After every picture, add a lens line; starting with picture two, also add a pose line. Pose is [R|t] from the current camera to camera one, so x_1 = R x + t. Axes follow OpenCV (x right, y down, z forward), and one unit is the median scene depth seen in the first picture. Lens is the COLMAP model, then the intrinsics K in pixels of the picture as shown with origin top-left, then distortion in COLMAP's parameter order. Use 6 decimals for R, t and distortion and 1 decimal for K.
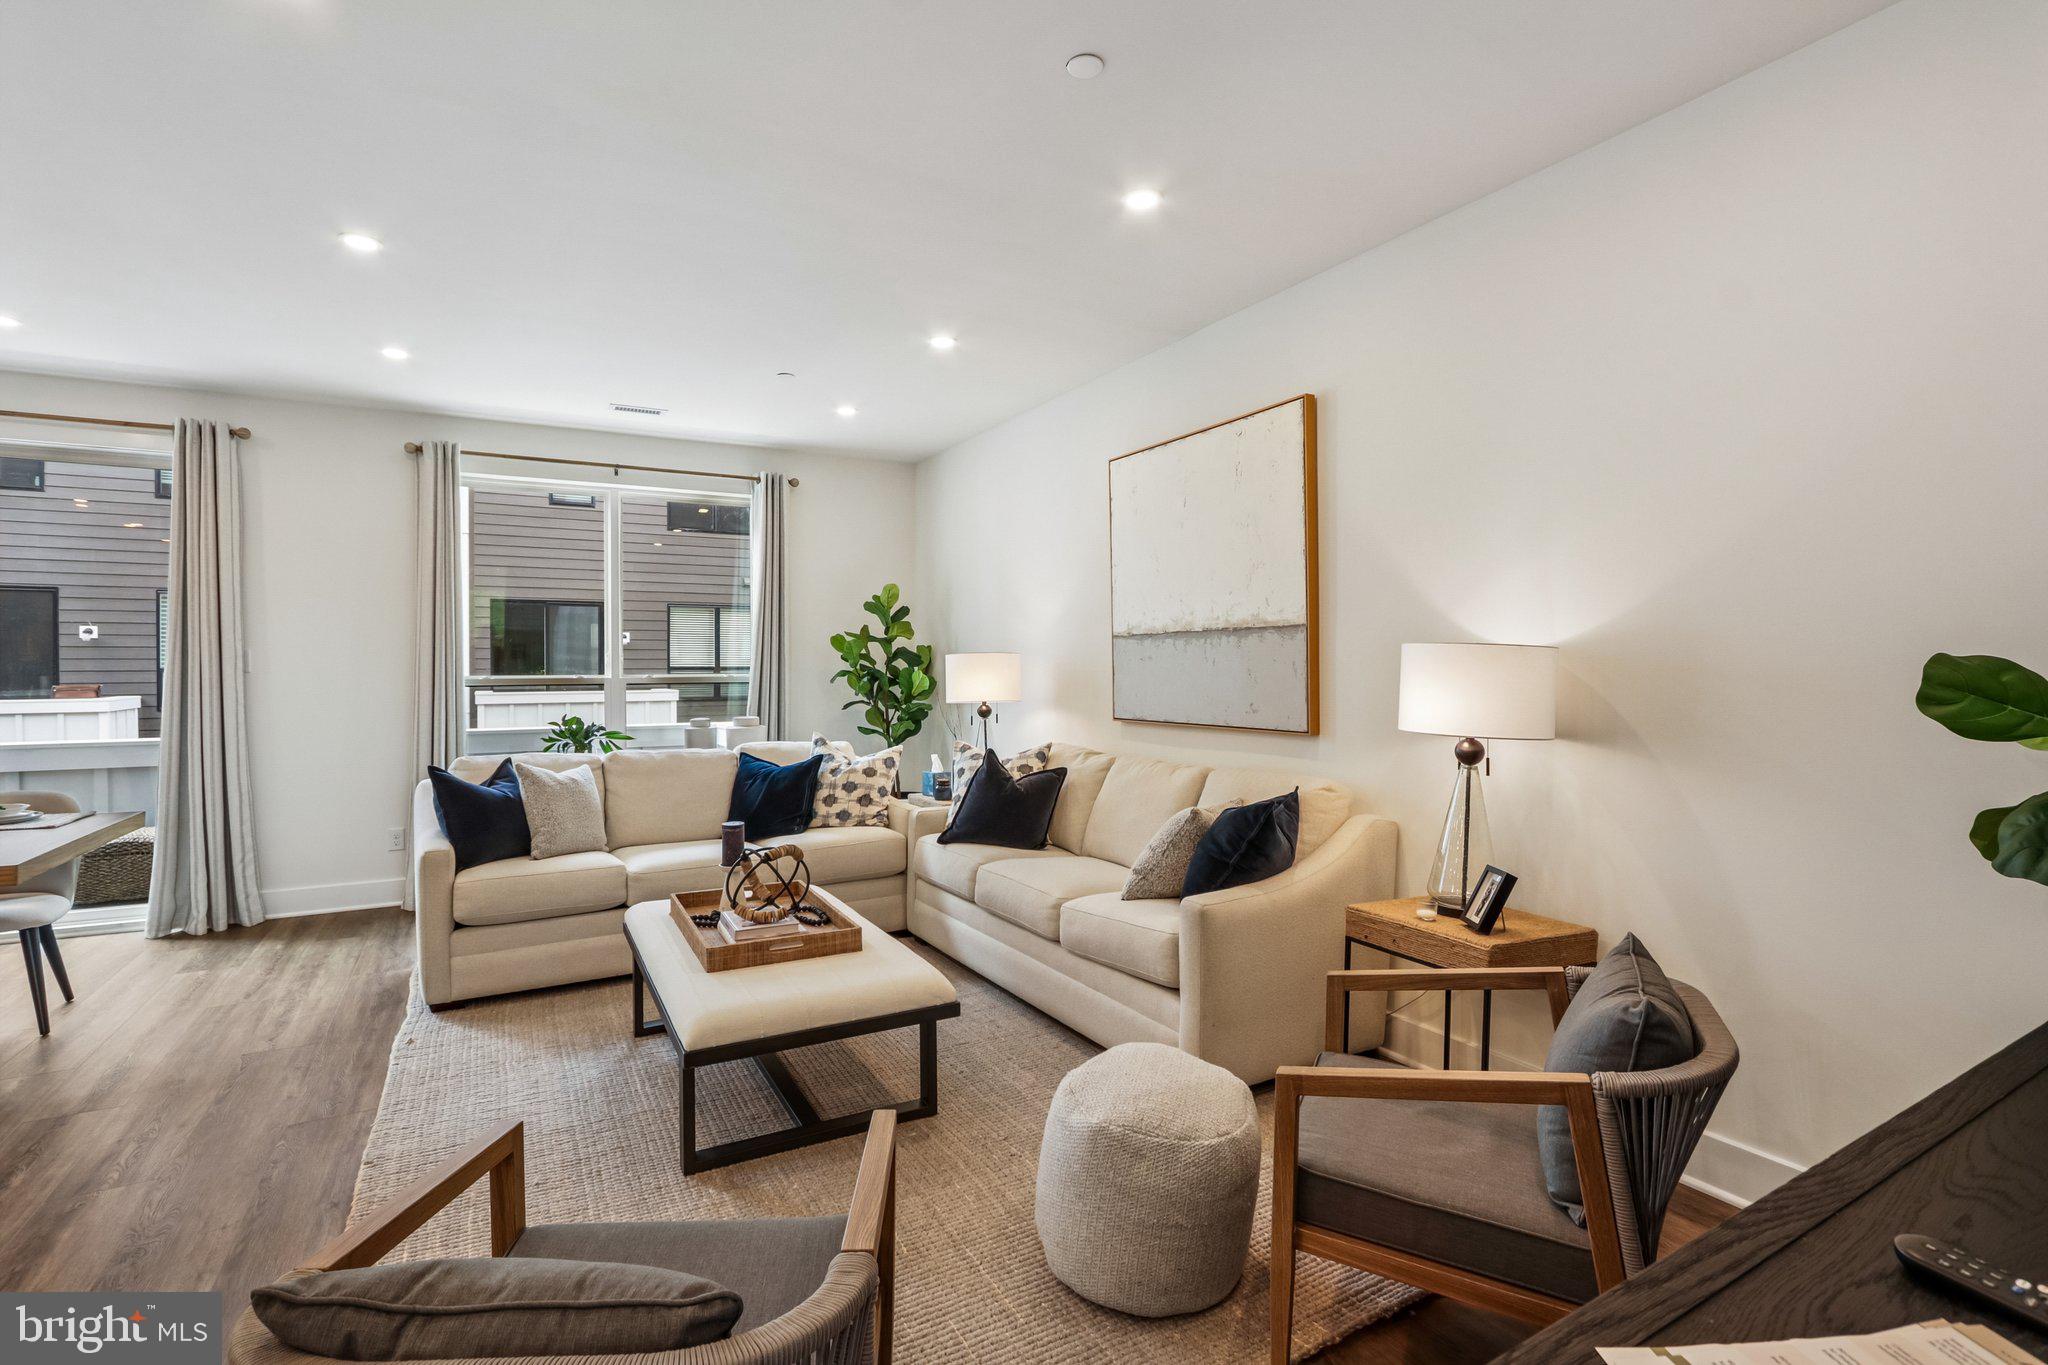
lens RADIAL K [[942.9, 0, 1019.9], [0, 942.9, 686.5], [0, 0, 1]] dist [-0.006257, -0.000787]
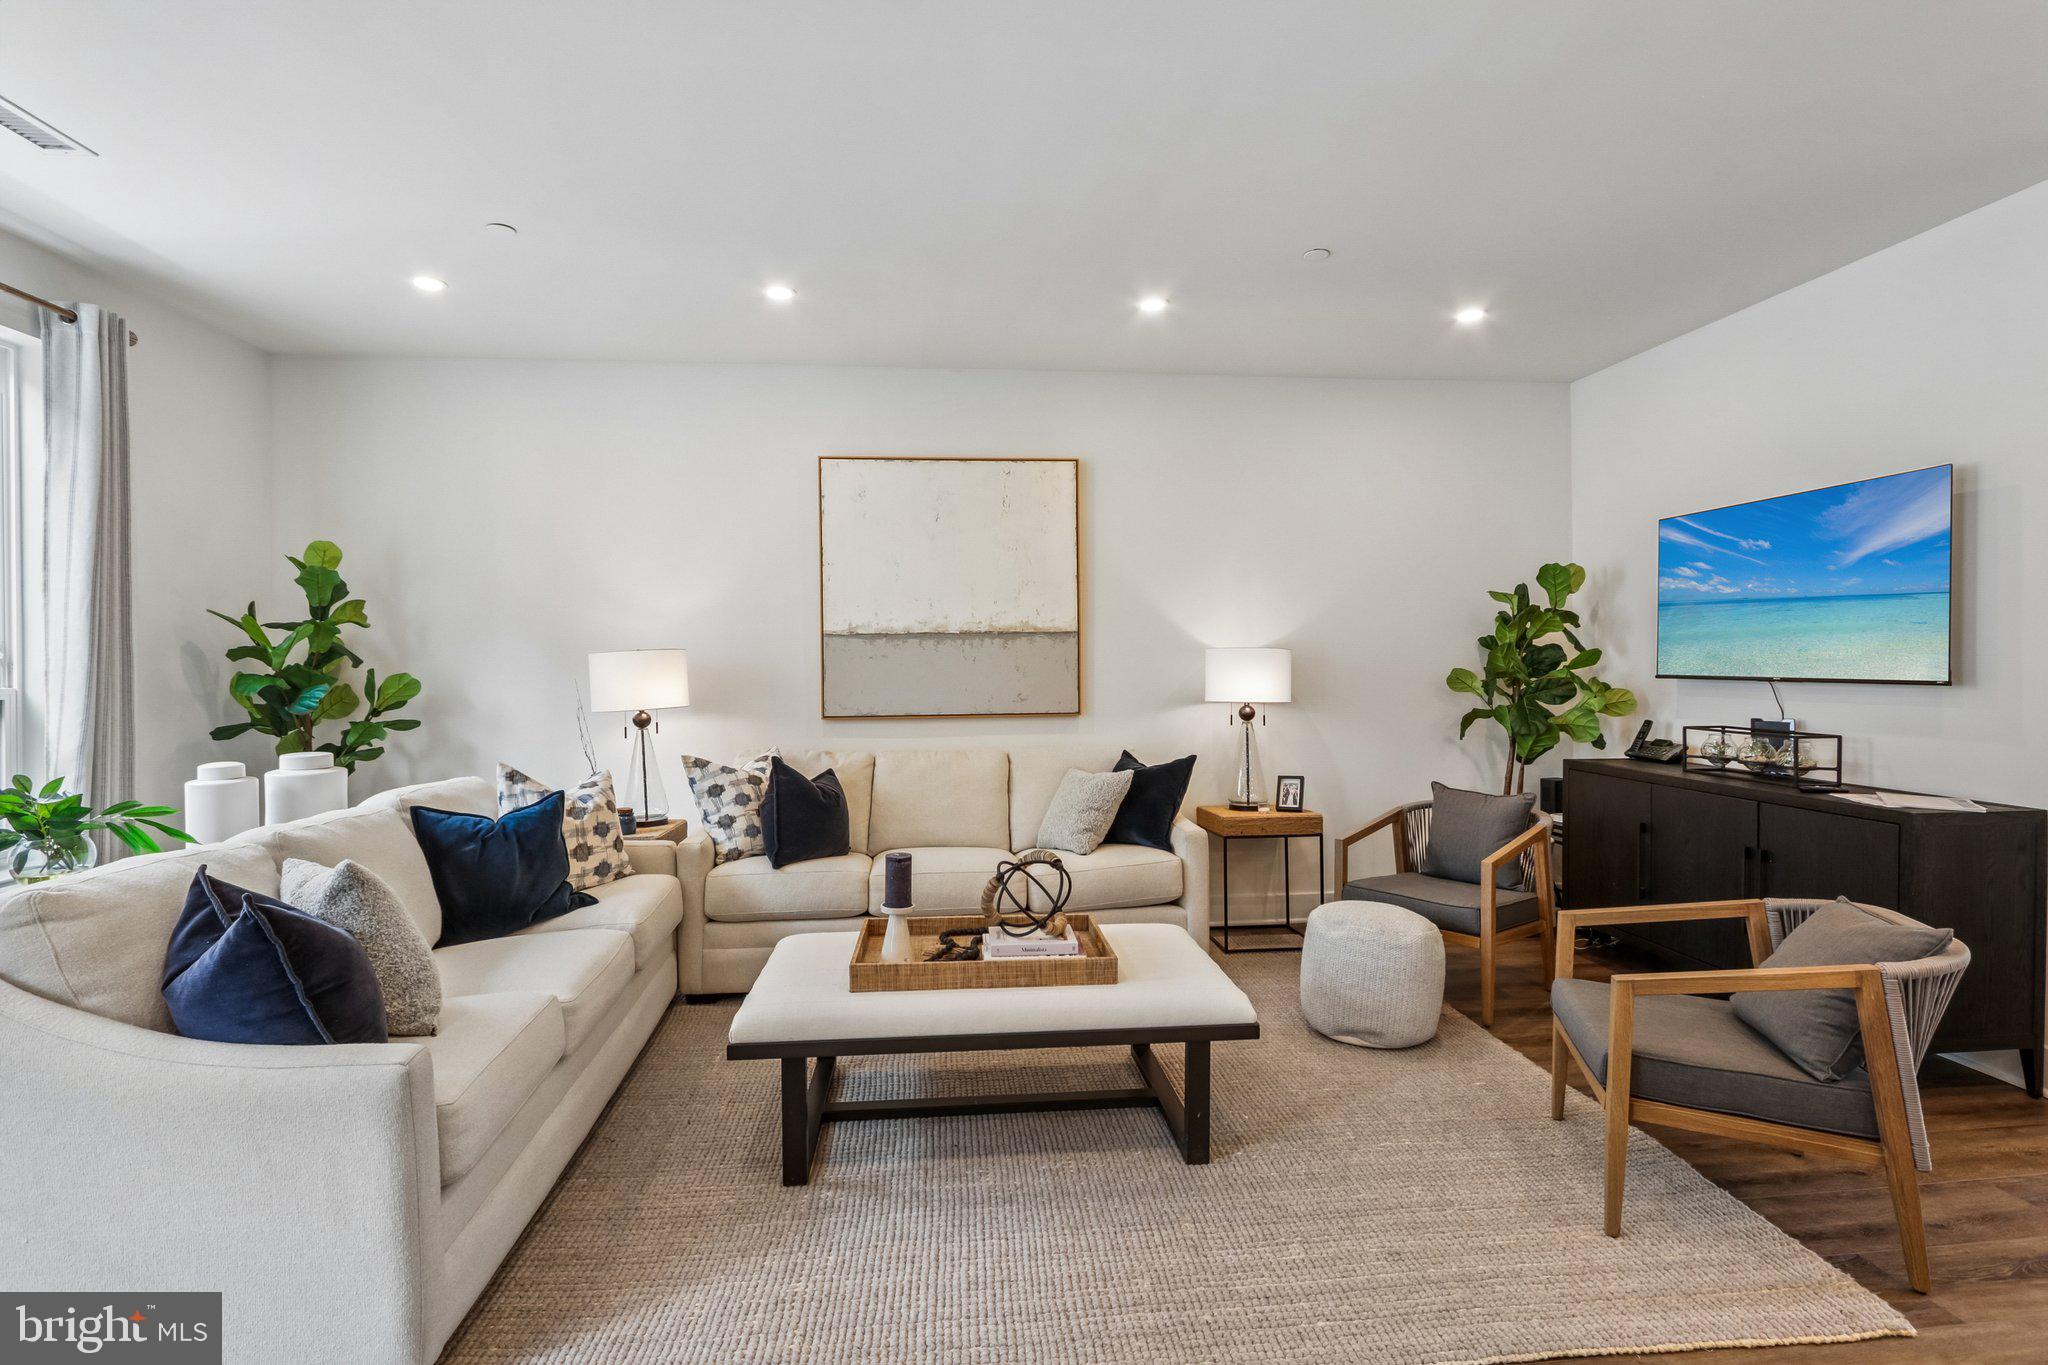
lens RADIAL K [[942.9, 0, 1023.0], [0, 942.9, 673.7], [0, 0, 1]] dist [-0.006257, -0.000787]
pose [[0.399267, -0.004029, 0.916826, -0.786894], [0.028907, 0.999548, -0.008196, 0.001919], [-0.916379, 0.029775, 0.399203, 0.446711]]
